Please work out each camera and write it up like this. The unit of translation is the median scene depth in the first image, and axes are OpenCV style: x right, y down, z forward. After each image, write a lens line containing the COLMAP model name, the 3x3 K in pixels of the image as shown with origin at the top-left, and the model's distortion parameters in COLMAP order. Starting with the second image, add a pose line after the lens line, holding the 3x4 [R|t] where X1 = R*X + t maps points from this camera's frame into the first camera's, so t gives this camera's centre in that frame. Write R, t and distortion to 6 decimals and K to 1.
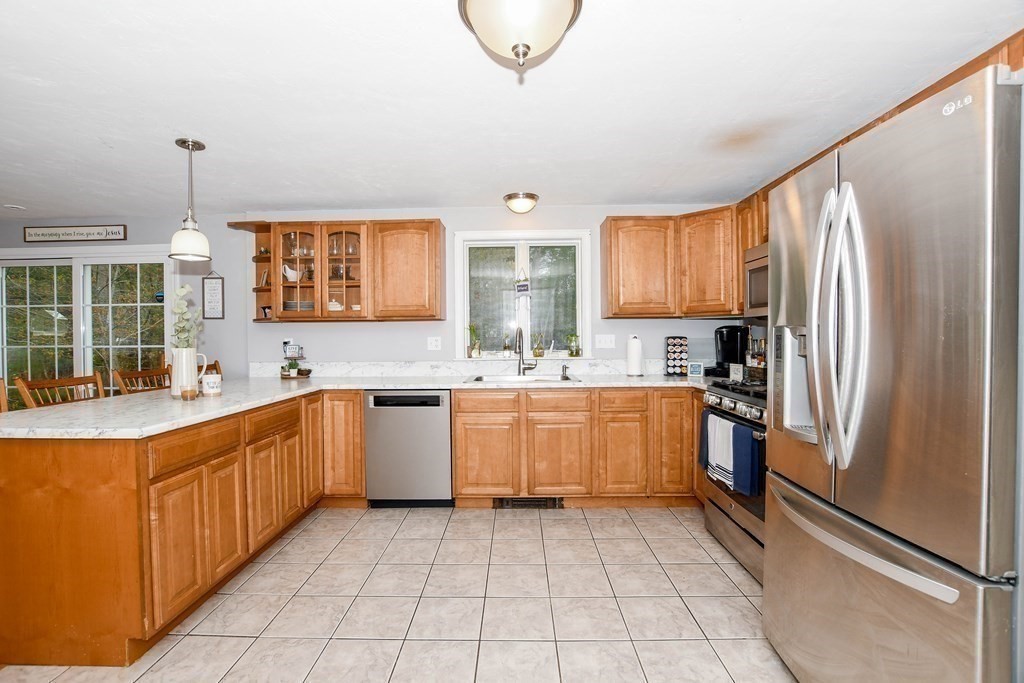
lens RADIAL K [[452.2, 0, 510.6], [0, 452.2, 336.2], [0, 0, 1]] dist [-0.028483, 0.003033]
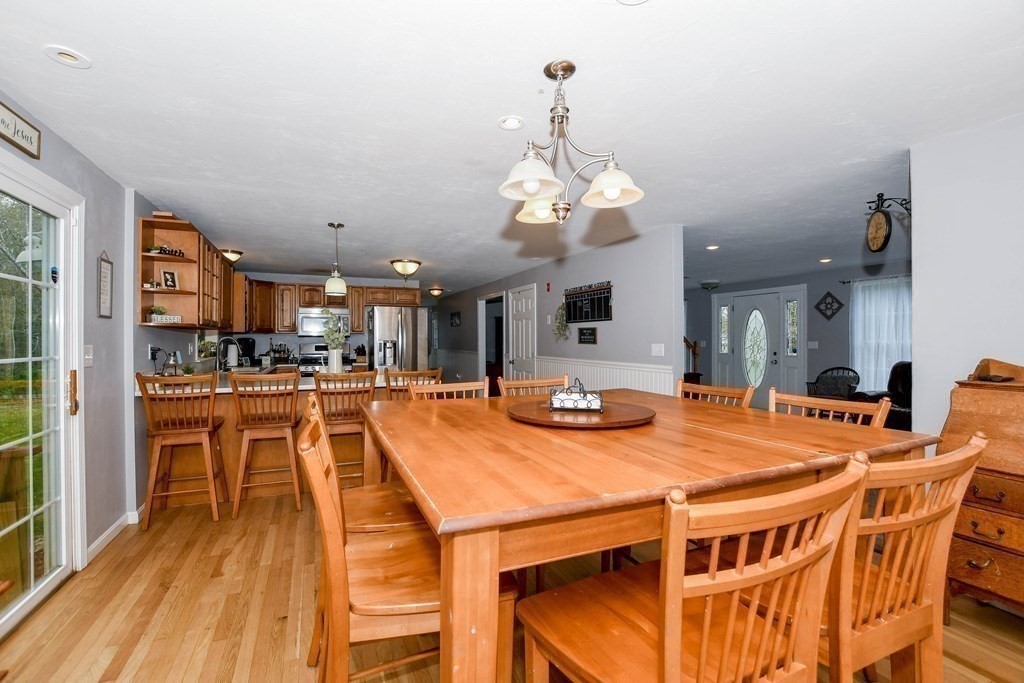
lens RADIAL K [[452.2, 0, 505.1], [0, 452.2, 345.4], [0, 0, 1]] dist [-0.028483, 0.003033]
pose [[-0.405148, -0.002303, 0.914248, -1.580110], [-0.006317, 0.999980, -0.000280, 0.002539], [-0.914229, -0.005889, -0.405155, 0.699540]]
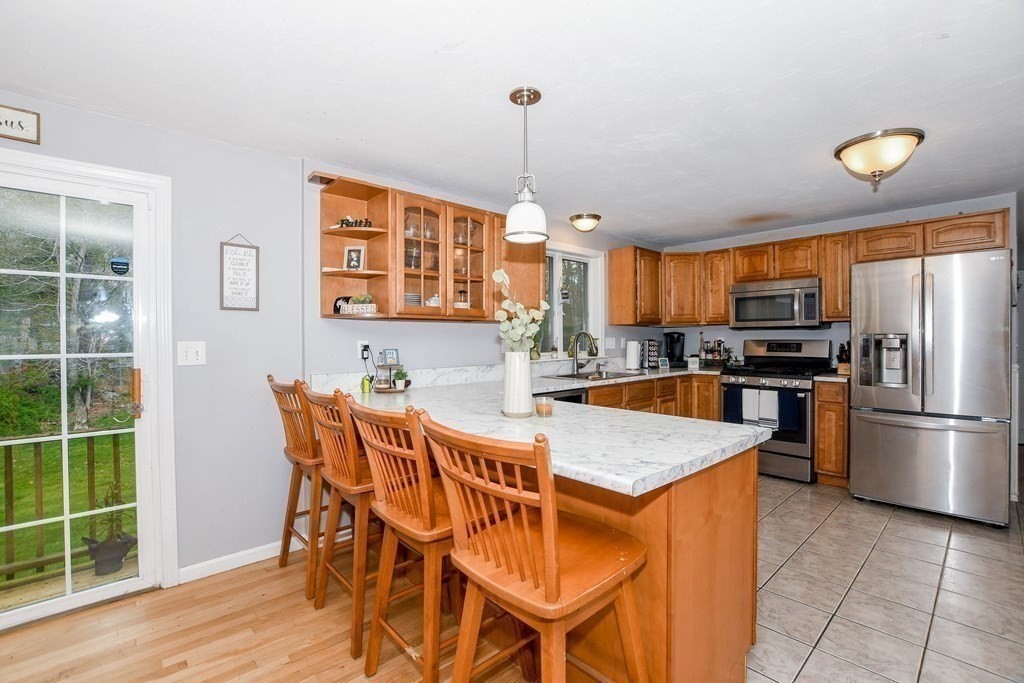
lens RADIAL K [[452.2, 0, 509.8], [0, 452.2, 341.4], [0, 0, 1]] dist [-0.028483, 0.003033]
pose [[0.730852, -0.000592, 0.682535, -0.819918], [-0.006728, 0.999945, 0.008071, -0.001470], [-0.682503, -0.010491, 0.730808, 0.272505]]
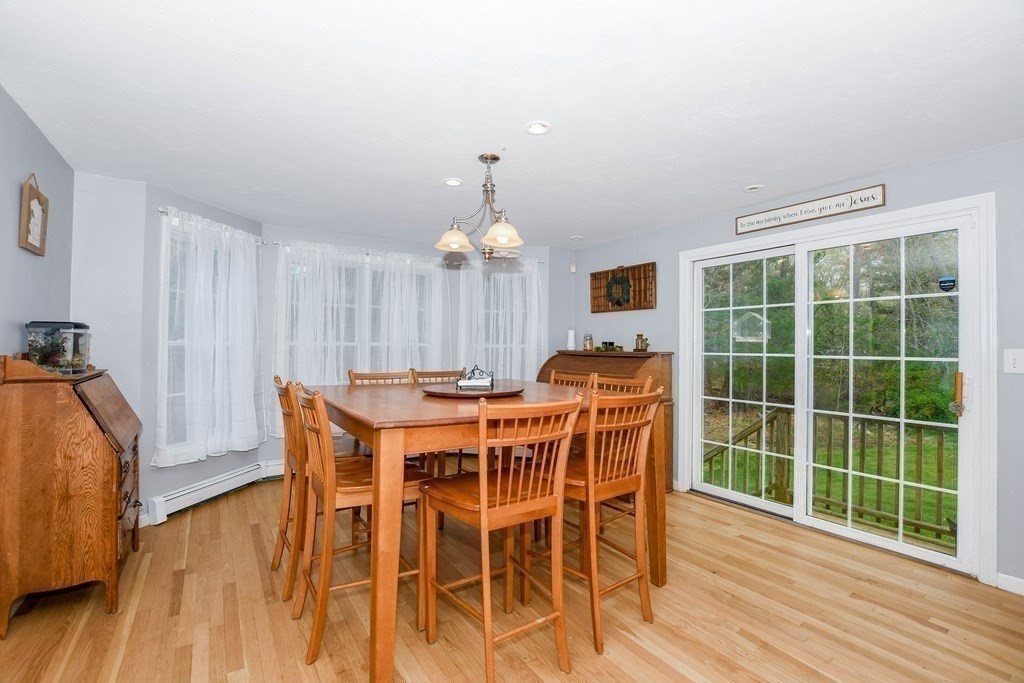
lens RADIAL K [[452.2, 0, 512.6], [0, 452.2, 342.2], [0, 0, 1]] dist [-0.028483, 0.003033]
pose [[0.574860, 0.007276, -0.818219, -0.636013], [-0.007495, 0.999965, 0.003627, 0.000056], [0.818217, 0.004048, 0.574895, 0.121126]]
